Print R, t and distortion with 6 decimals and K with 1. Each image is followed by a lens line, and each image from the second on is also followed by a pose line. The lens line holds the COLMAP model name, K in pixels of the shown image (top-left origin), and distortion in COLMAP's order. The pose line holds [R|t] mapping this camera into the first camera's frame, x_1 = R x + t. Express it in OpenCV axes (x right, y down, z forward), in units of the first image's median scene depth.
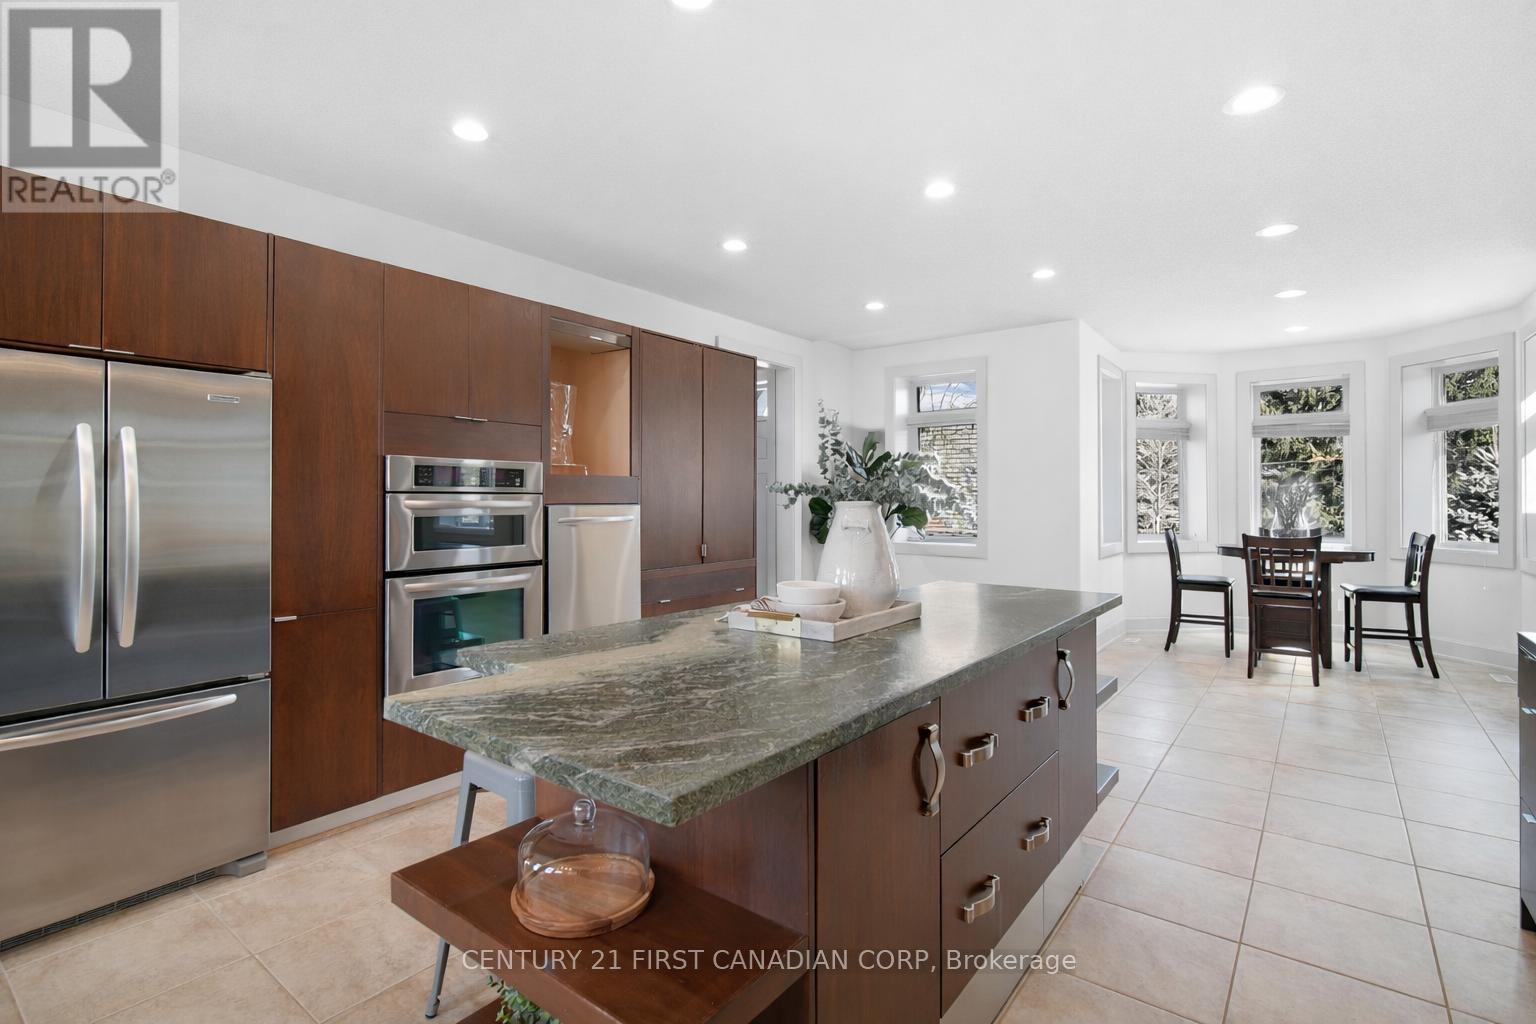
lens RADIAL K [[747.2, 0, 768.3], [0, 747.2, 502.3], [0, 0, 1]] dist [-0.012992, -0.000118]
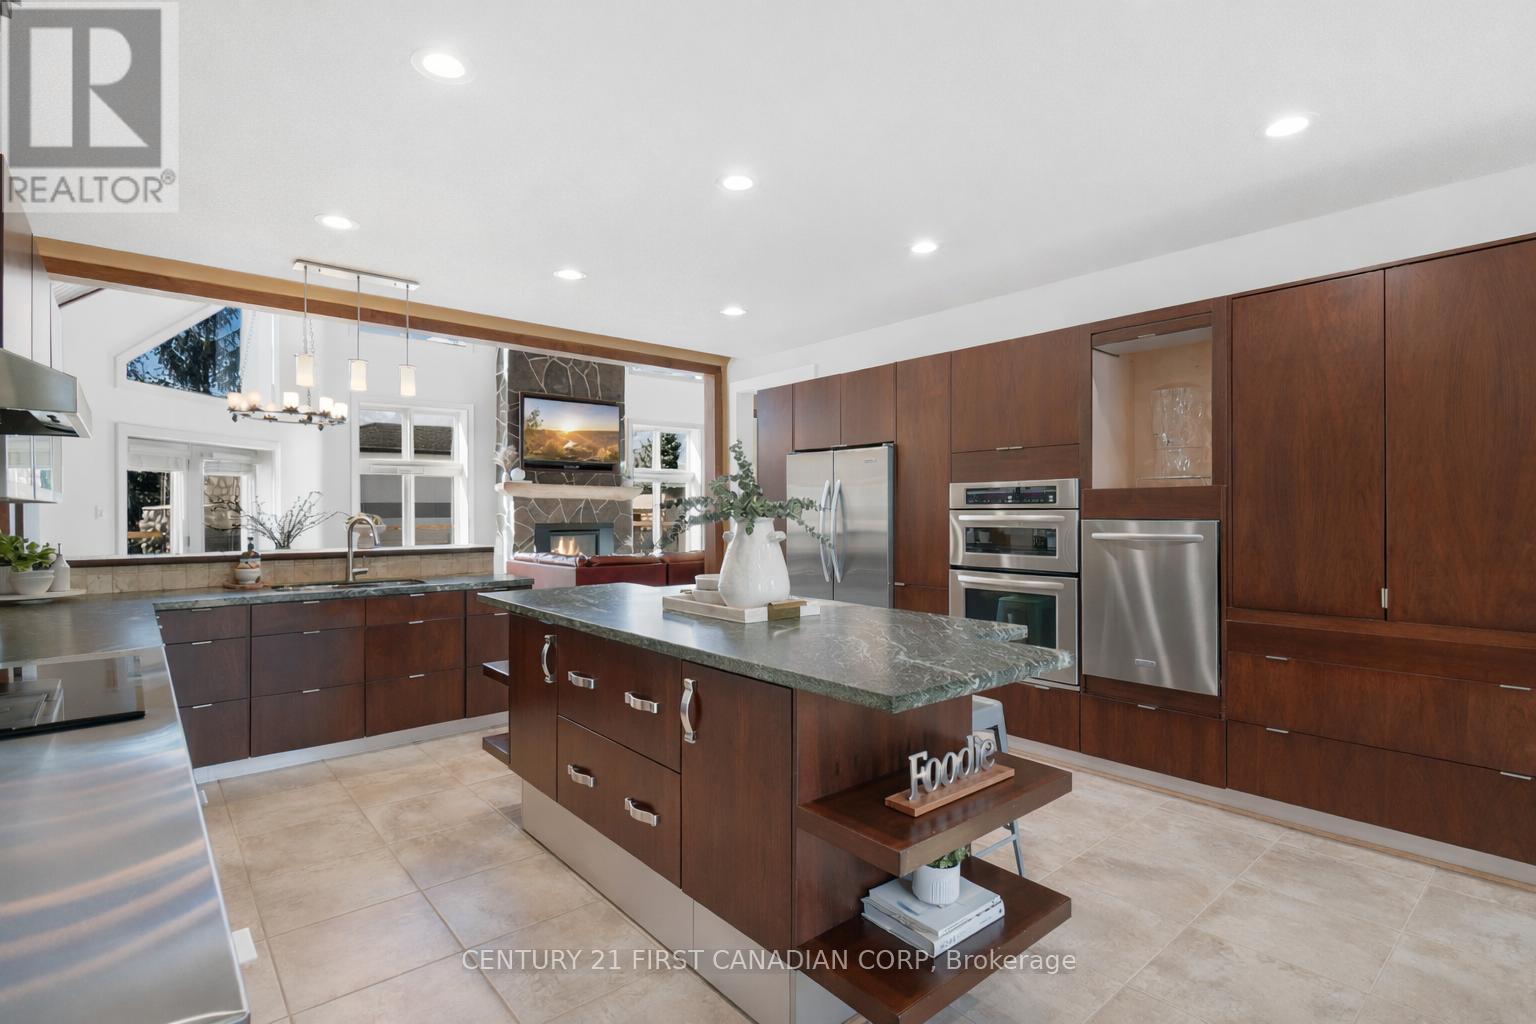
lens RADIAL K [[747.2, 0, 772.0], [0, 747.2, 509.4], [0, 0, 1]] dist [-0.012992, -0.000118]
pose [[-0.219784, -0.002479, -0.975545, 0.881254], [-0.003860, 0.999991, -0.001671, -0.009142], [0.975541, 0.003398, -0.219792, 0.892226]]
